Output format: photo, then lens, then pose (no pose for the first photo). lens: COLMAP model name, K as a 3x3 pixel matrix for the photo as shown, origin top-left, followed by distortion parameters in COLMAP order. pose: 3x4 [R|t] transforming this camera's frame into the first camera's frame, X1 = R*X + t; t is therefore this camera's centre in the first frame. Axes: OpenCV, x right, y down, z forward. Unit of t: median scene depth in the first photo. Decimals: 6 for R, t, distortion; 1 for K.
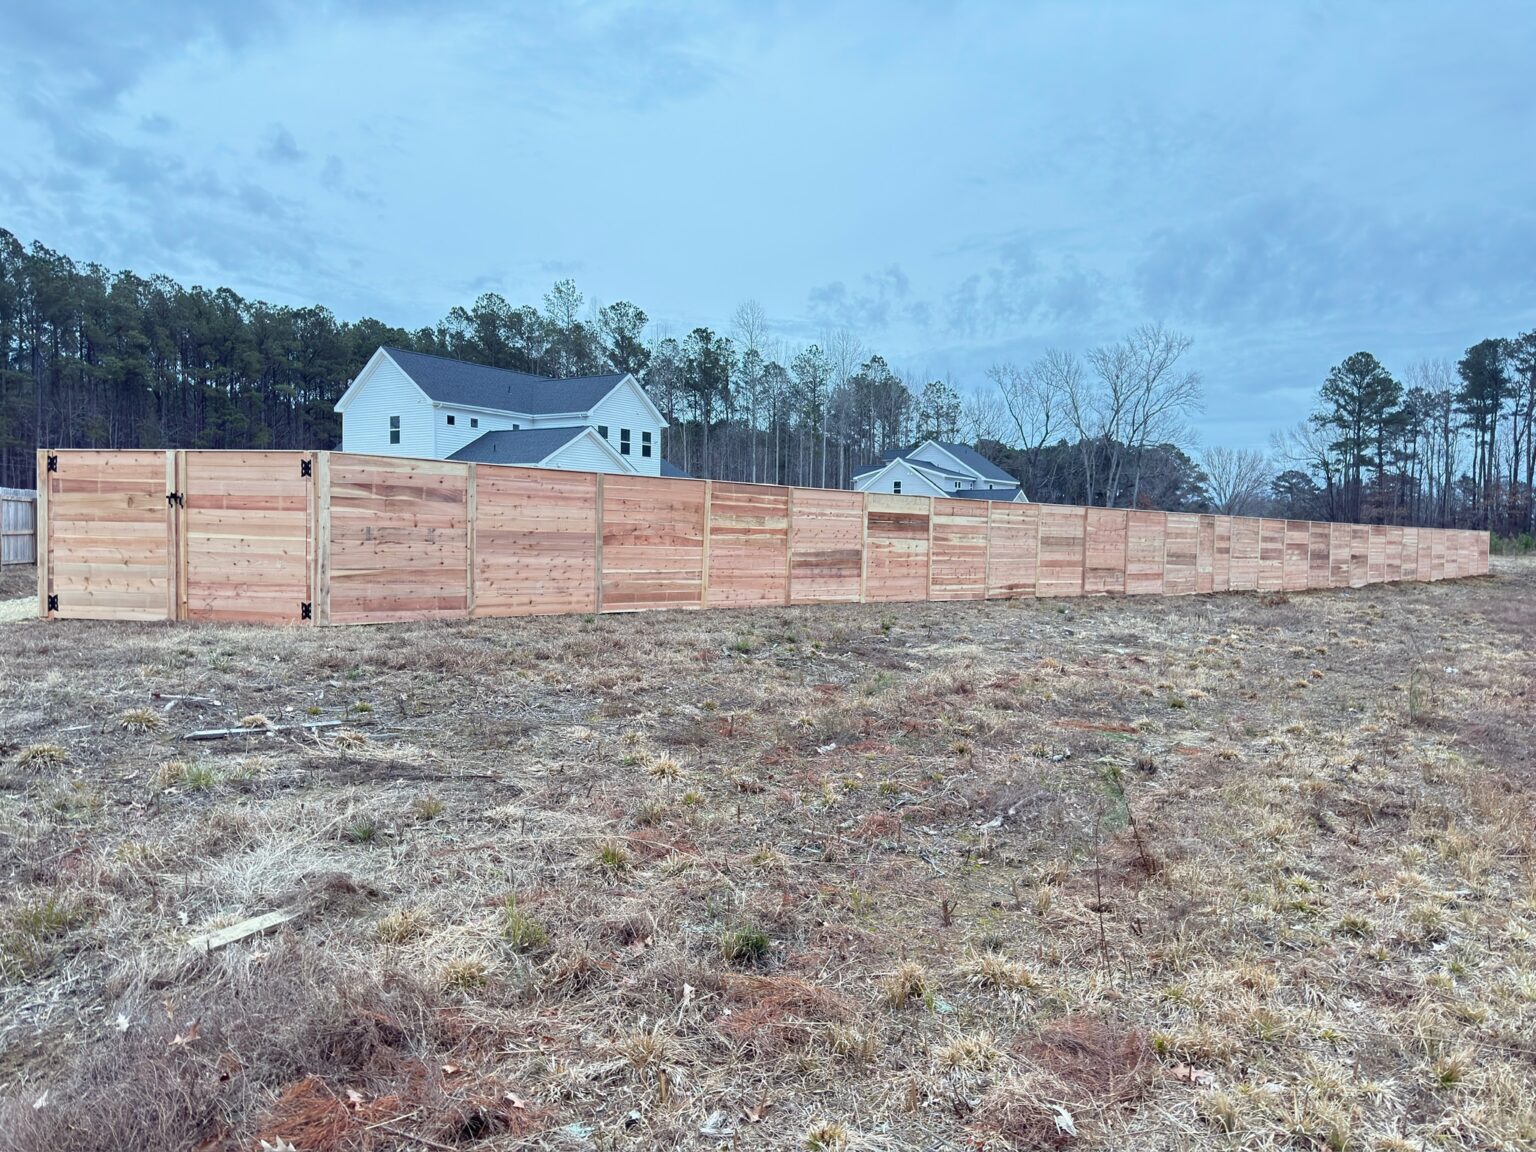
lens RADIAL K [[1069.0, 0, 768.0], [0, 1069.0, 576.0], [0, 0, 1]] dist [0.030453, -0.043752]
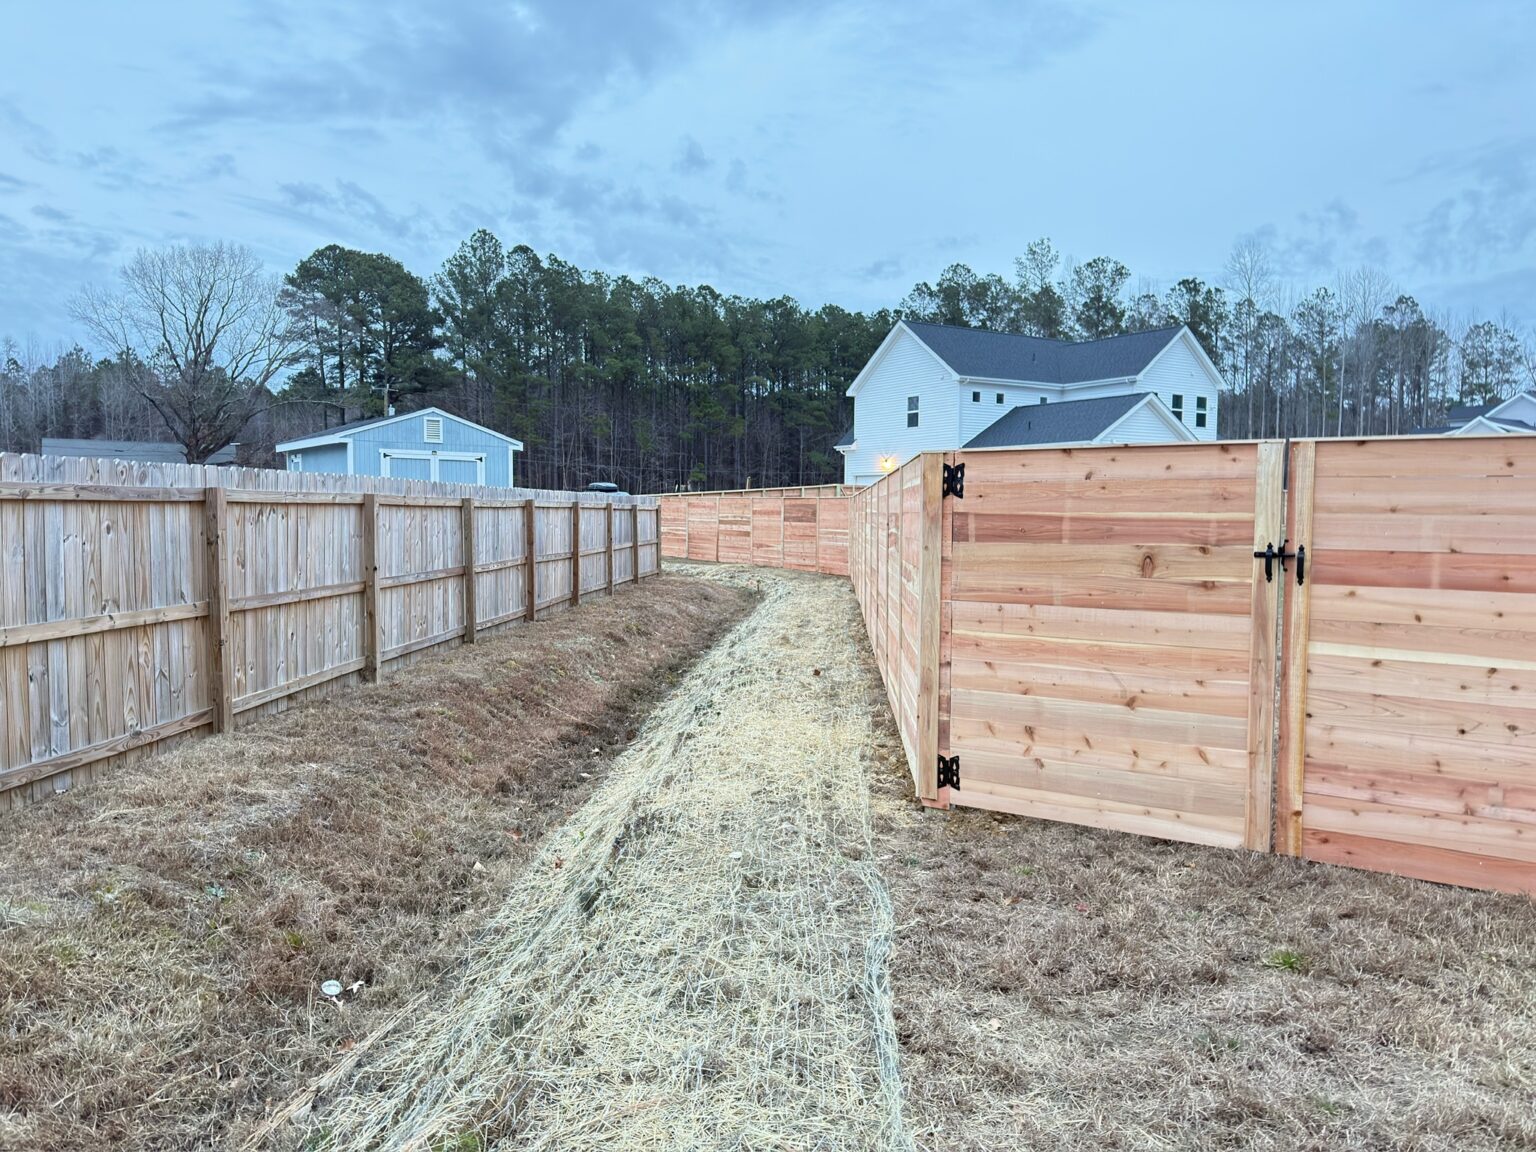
lens RADIAL K [[1025.9, 0, 768.0], [0, 1025.9, 576.0], [0, 0, 1]] dist [0.181268, -0.256411]
pose [[0.931070, 0.010650, -0.364684, -0.082927], [-0.001699, 0.999690, 0.024858, -0.010630], [0.364835, -0.022525, 0.930800, 0.078634]]
